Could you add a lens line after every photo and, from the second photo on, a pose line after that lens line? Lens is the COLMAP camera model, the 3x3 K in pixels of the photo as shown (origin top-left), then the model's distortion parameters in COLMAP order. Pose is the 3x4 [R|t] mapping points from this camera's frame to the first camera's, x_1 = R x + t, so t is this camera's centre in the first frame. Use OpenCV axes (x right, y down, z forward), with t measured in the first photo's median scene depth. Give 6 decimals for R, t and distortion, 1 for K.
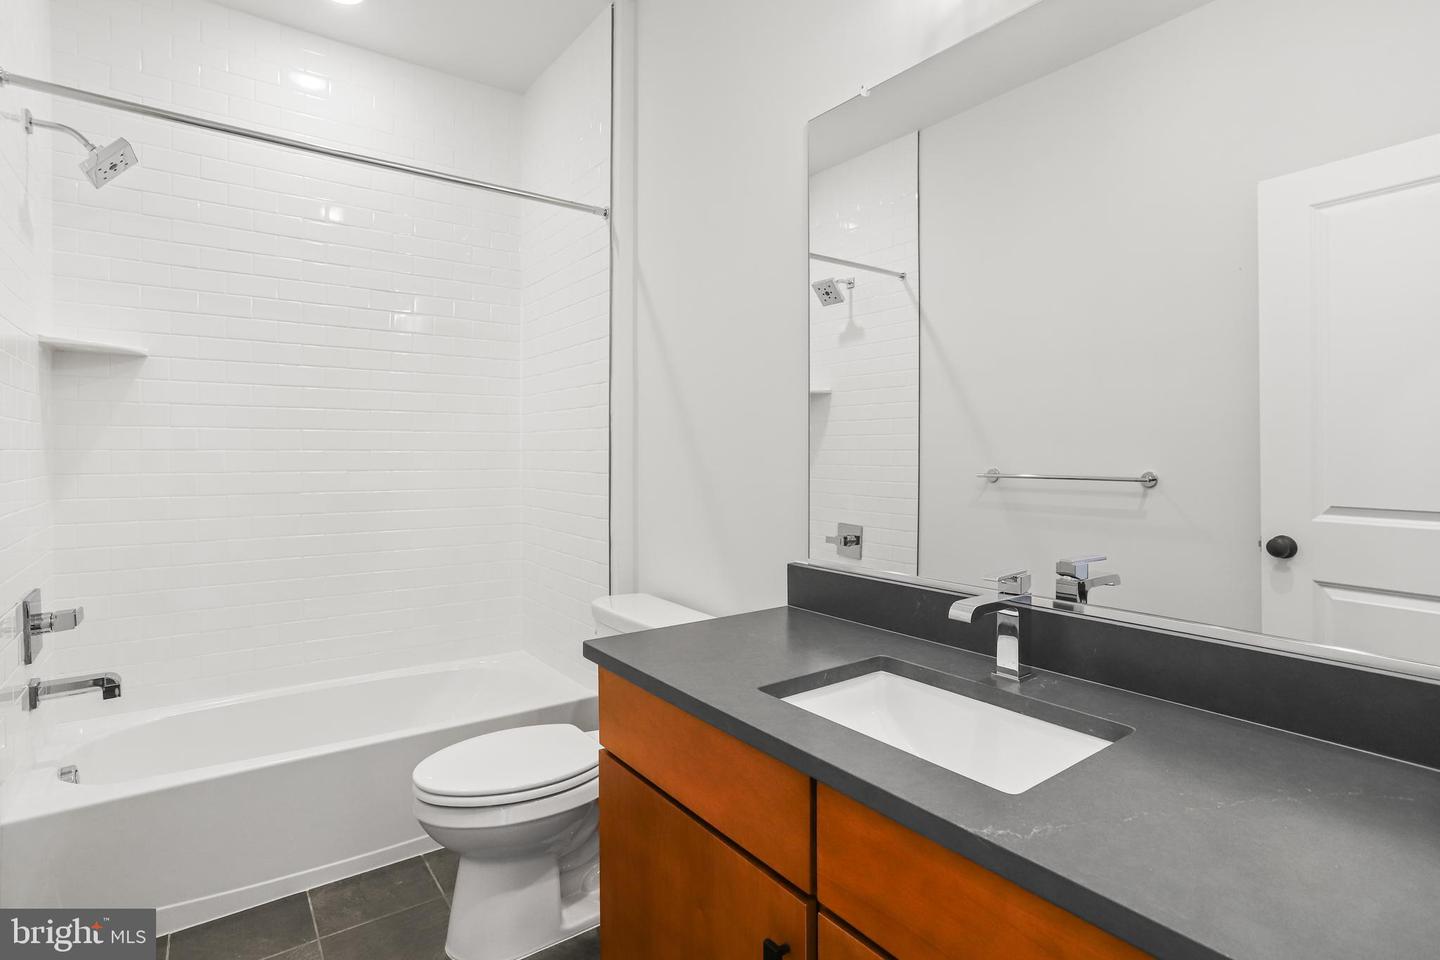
lens RADIAL K [[709.4, 0, 721.6], [0, 709.4, 452.4], [0, 0, 1]] dist [-0.030003, 0.036684]
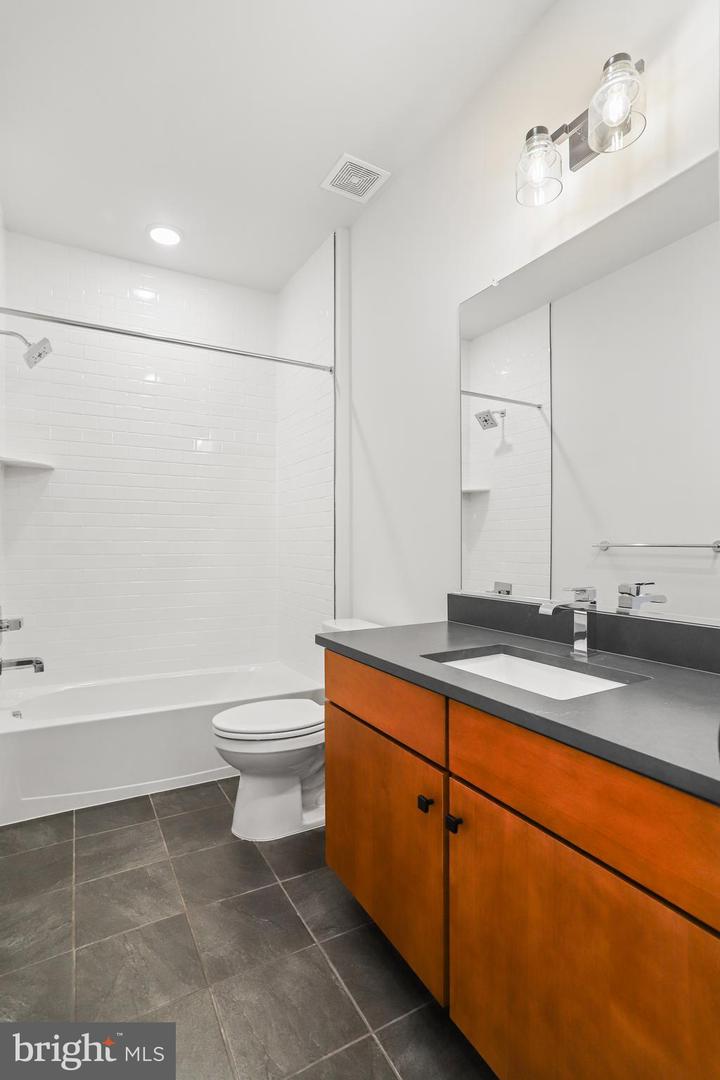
lens RADIAL K [[514.8, 0, 360.0], [0, 514.8, 540.0], [0, 0, 1]] dist [-0.001119, 0.000231]
pose [[0.993265, -0.001766, -0.115848, 0.032893], [0.001046, 0.999980, -0.006282, 0.045392], [0.115857, 0.006119, 0.993247, -0.122045]]
